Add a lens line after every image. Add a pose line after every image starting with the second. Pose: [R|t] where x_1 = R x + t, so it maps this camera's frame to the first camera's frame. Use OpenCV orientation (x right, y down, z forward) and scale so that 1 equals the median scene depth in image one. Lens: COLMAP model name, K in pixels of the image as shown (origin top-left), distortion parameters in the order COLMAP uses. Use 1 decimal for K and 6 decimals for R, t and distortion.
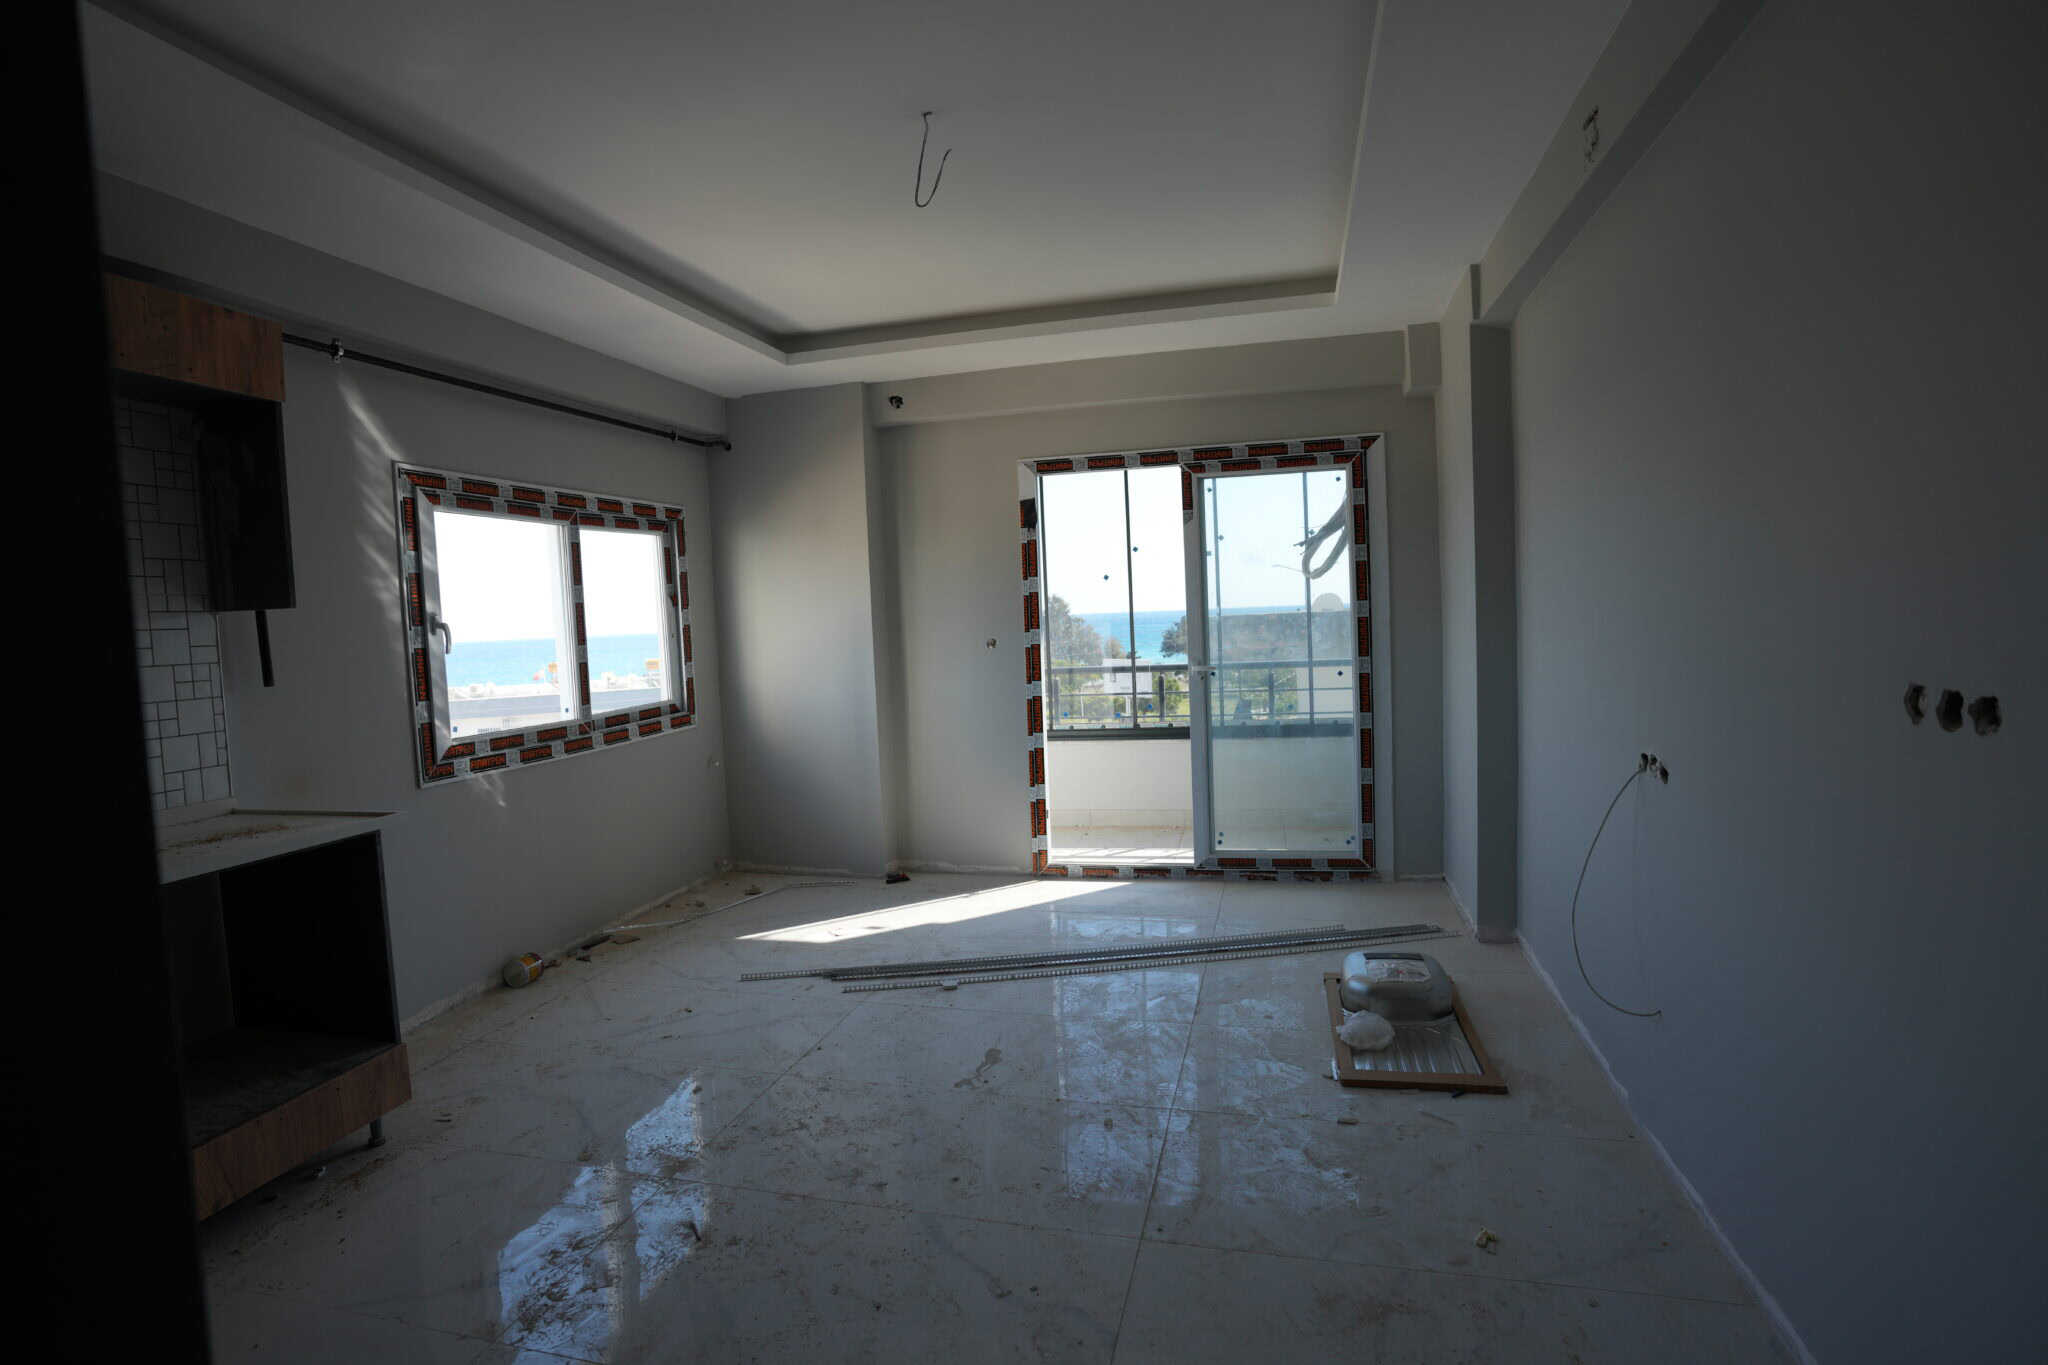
lens RADIAL K [[1004.2, 0, 1018.2], [0, 1004.2, 682.3], [0, 0, 1]] dist [-0.080850, 0.040158]
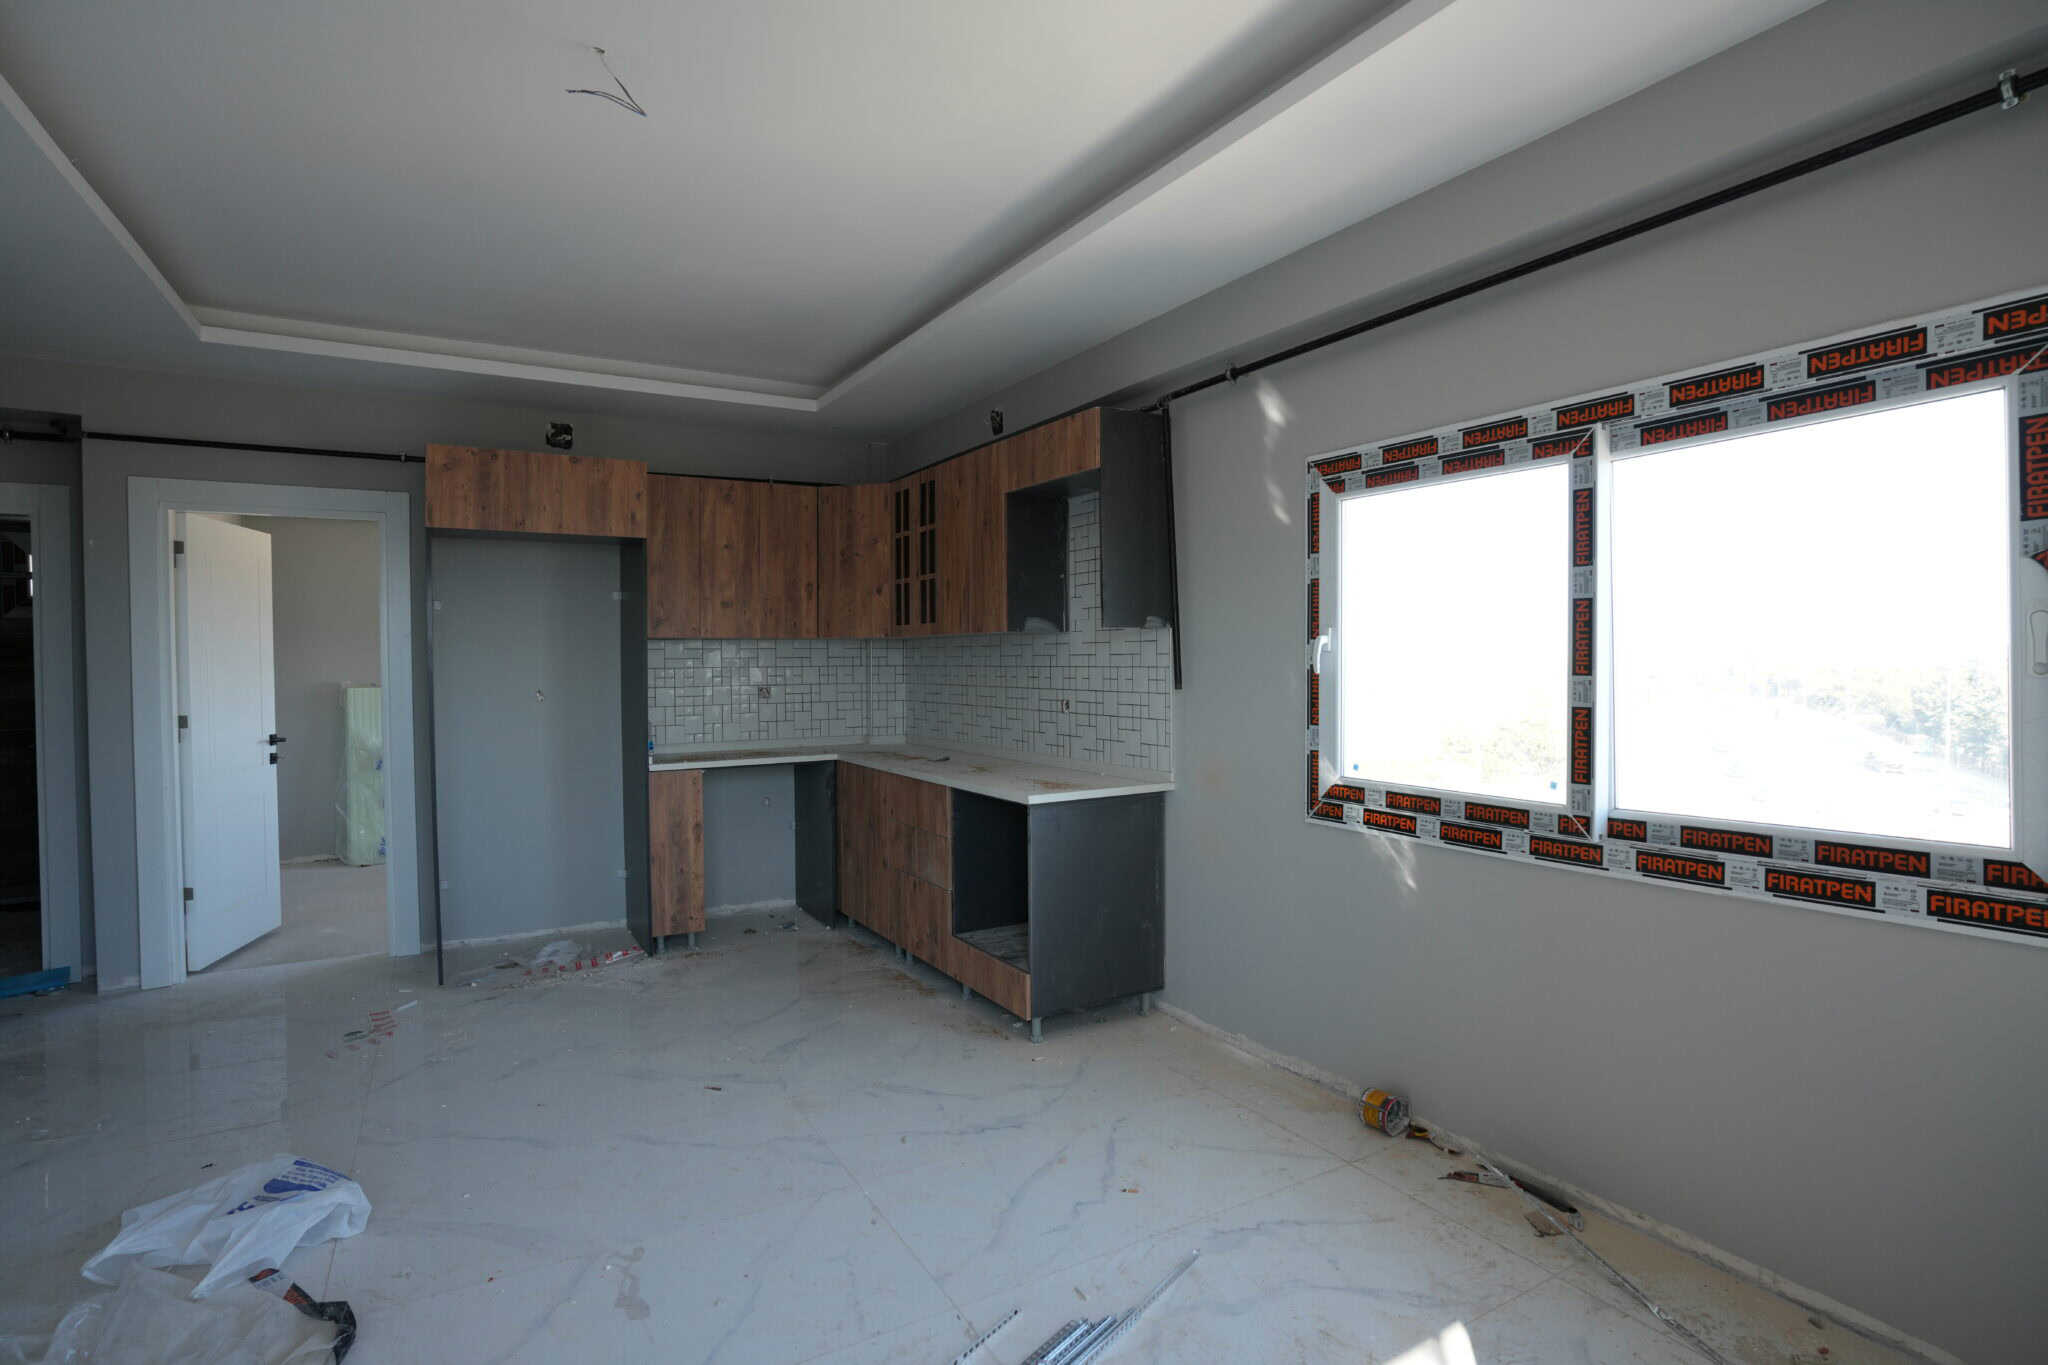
lens RADIAL K [[1004.2, 0, 1018.2], [0, 1004.2, 682.3], [0, 0, 1]] dist [-0.080850, 0.040158]
pose [[-0.707988, 0.062678, -0.703438, 0.180794], [-0.011283, 0.994923, 0.100005, -0.093577], [0.706135, 0.078739, -0.703686, 1.283483]]
